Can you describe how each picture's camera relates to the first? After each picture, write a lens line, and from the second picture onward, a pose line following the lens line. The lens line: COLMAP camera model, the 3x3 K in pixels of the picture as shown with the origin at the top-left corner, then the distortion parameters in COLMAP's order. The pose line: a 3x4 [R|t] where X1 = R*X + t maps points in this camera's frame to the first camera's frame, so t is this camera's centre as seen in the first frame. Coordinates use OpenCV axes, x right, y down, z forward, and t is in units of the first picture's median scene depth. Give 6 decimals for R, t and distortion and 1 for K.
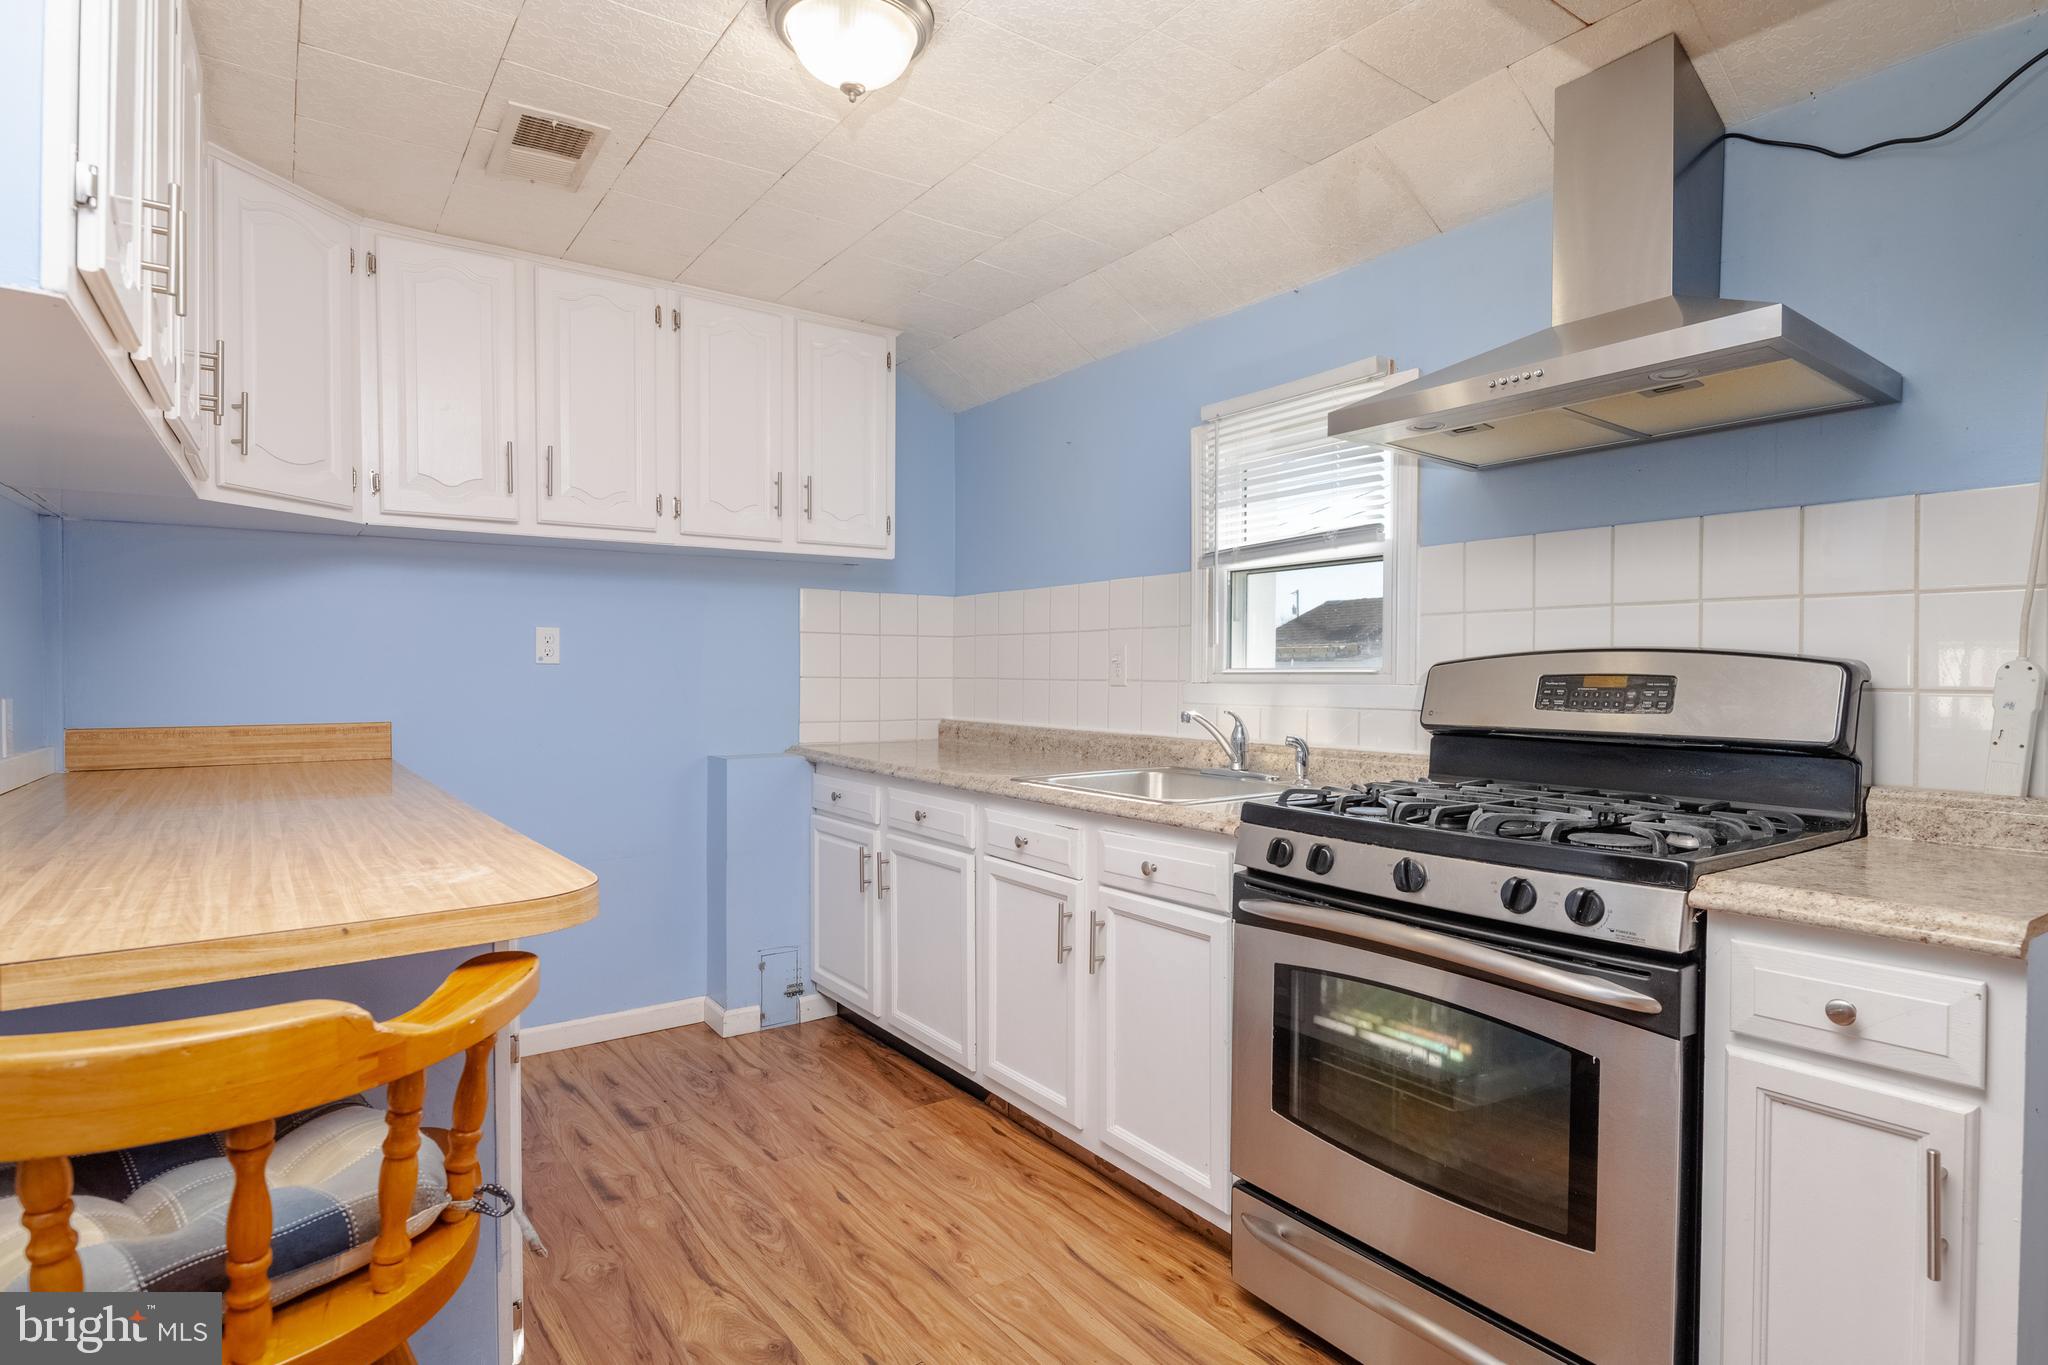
lens RADIAL K [[1073.6, 0, 1025.3], [0, 1073.6, 686.6], [0, 0, 1]] dist [0.001722, 0.000239]
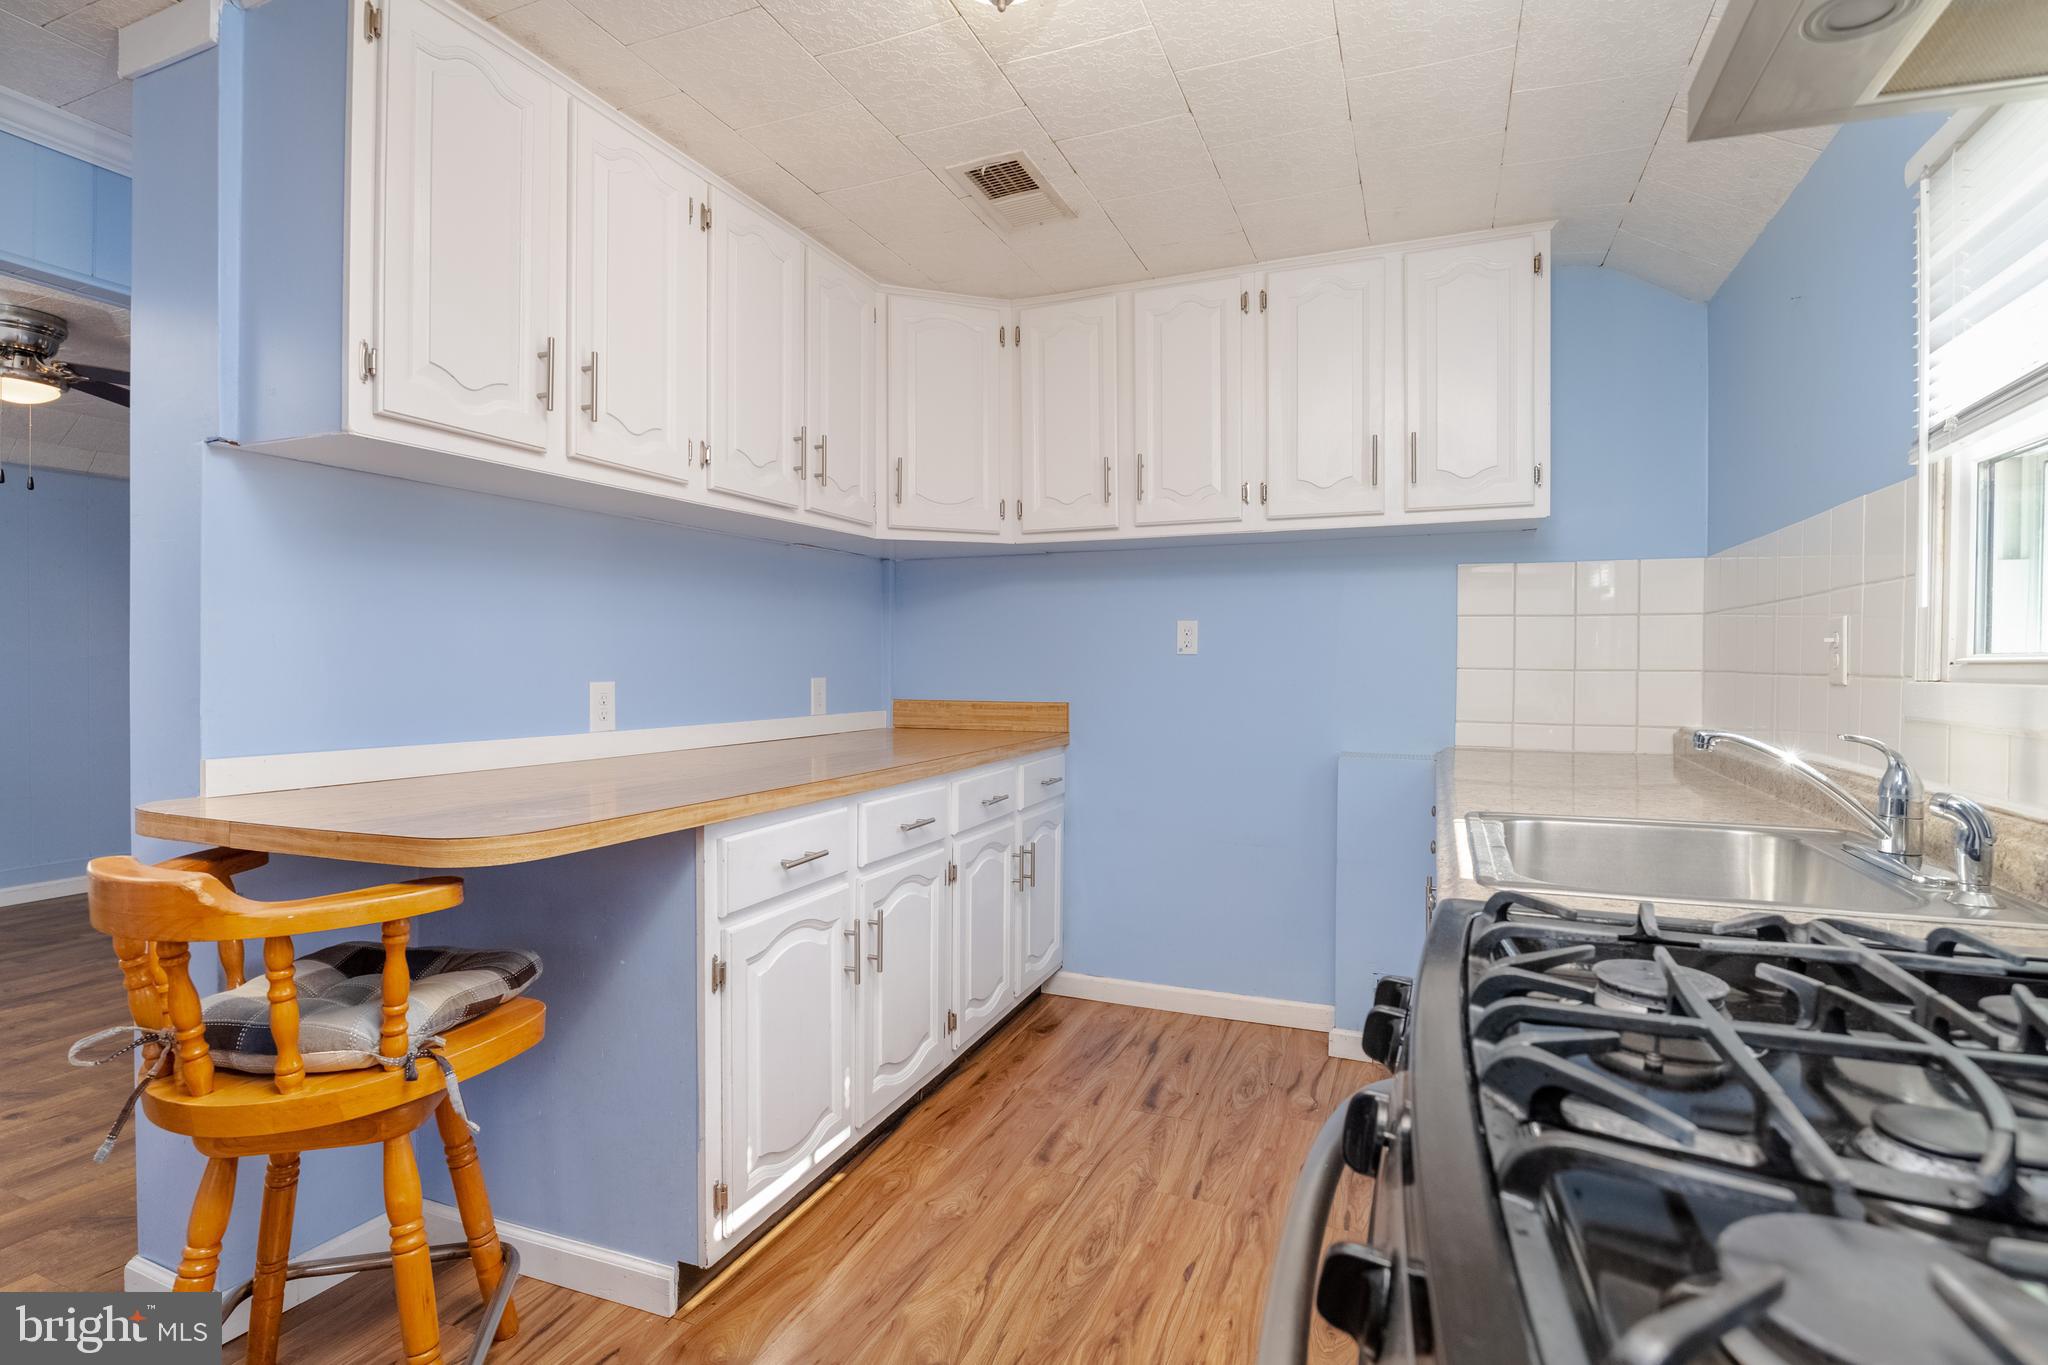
lens RADIAL K [[977.0, 0, 1029.6], [0, 977.0, 671.3], [0, 0, 1]] dist [-0.001682, -0.001576]
pose [[0.537944, 0.006995, -0.842952, 0.342694], [-0.013609, 0.999907, -0.000388, -0.001867], [0.842871, 0.011681, 0.537989, 0.384045]]
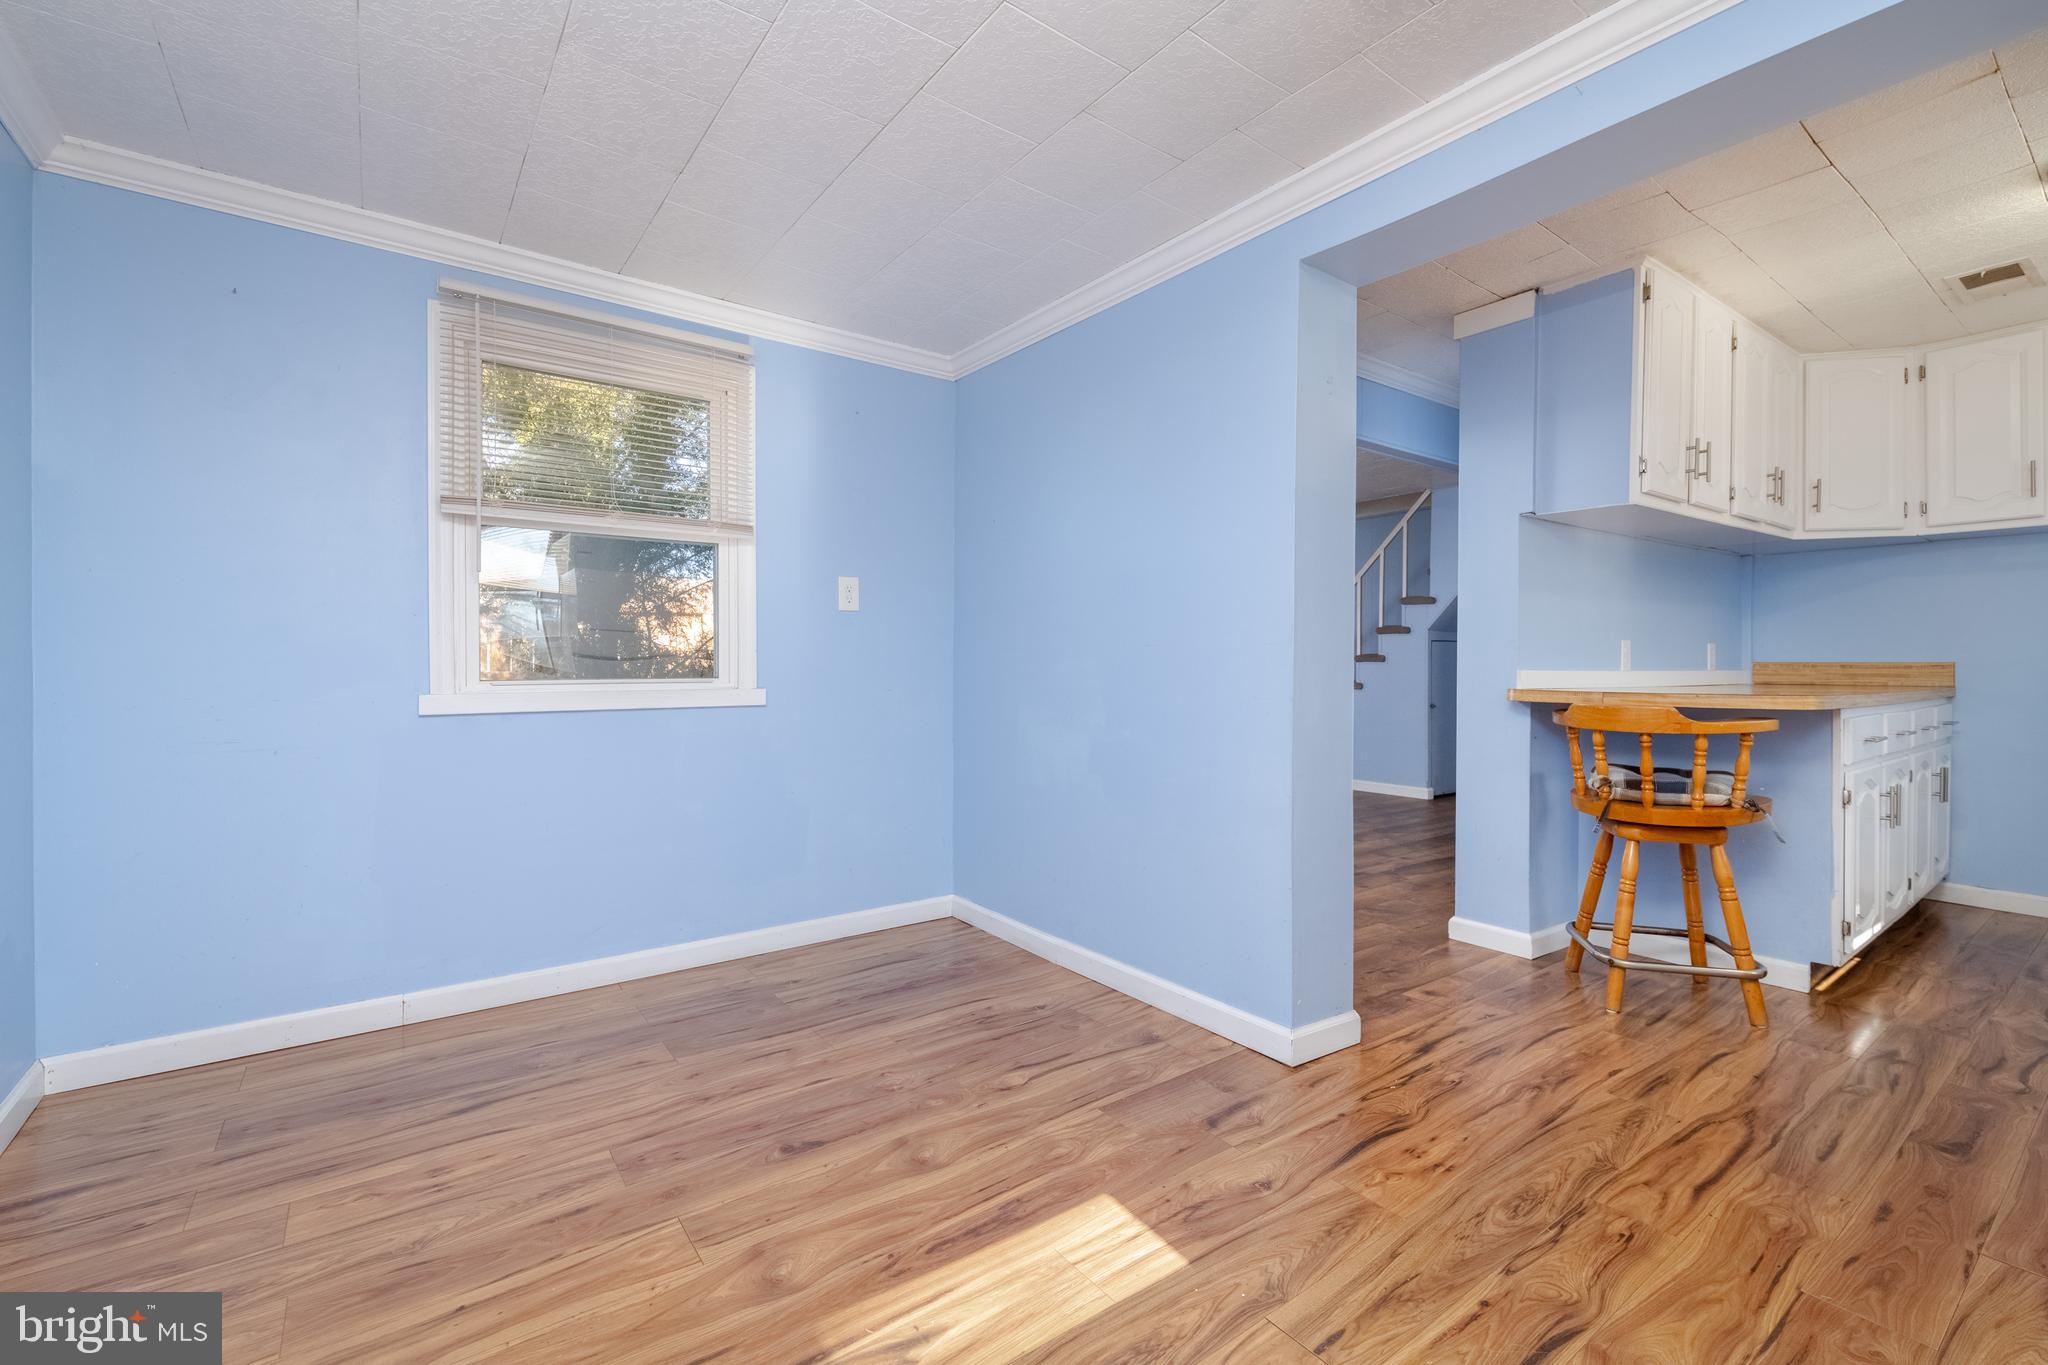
lens RADIAL K [[878.2, 0, 1046.4], [0, 878.2, 672.6], [0, 0, 1]] dist [0.018057, -0.009491]
pose [[0.029315, 0.006881, -0.999547, 0.642802], [-0.014511, 0.999874, 0.006457, 0.061250], [0.999465, 0.014315, 0.029411, -0.321170]]
